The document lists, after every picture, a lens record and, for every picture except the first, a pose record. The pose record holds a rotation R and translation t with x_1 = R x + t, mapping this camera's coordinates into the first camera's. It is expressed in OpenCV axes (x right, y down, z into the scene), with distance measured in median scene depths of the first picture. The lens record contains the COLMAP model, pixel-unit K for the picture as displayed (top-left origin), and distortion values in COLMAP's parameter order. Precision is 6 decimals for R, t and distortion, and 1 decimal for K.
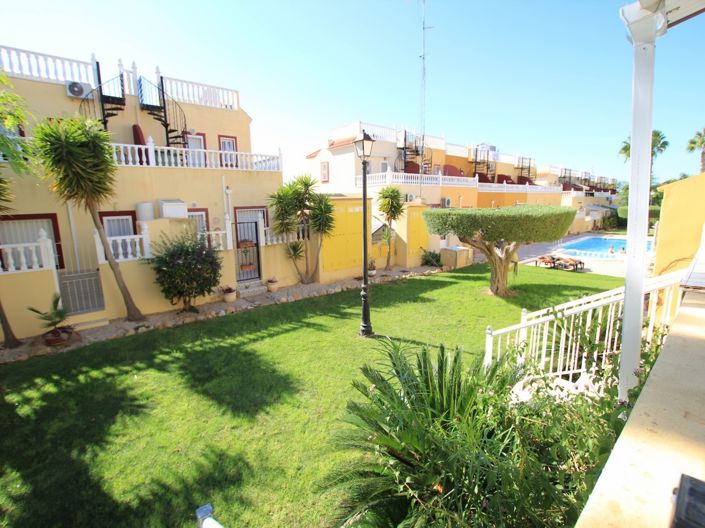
lens RADIAL K [[323.6, 0, 352.5], [0, 323.6, 264.0], [0, 0, 1]] dist [-0.023763, 0.000476]
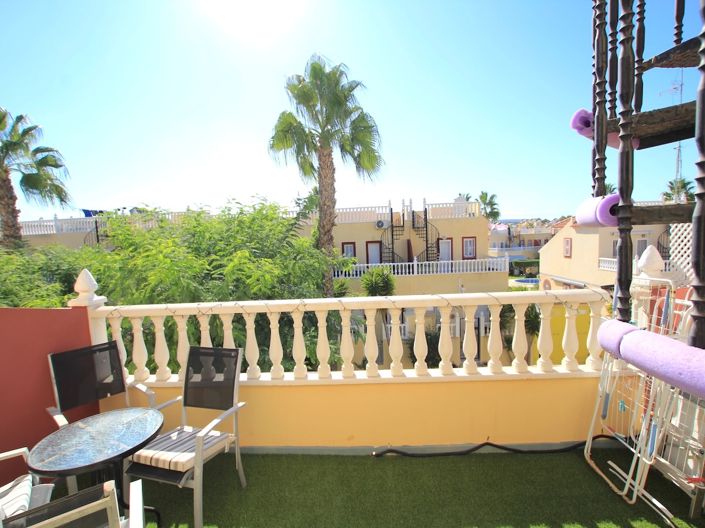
lens RADIAL K [[327.8, 0, 357.7], [0, 327.8, 265.0], [0, 0, 1]] dist [-0.021672, 0.000490]
pose [[0.737521, 0.048404, -0.673587, 0.233452], [-0.101698, 0.994014, -0.039920, -0.245290], [0.667623, 0.097944, 0.738029, -0.359908]]
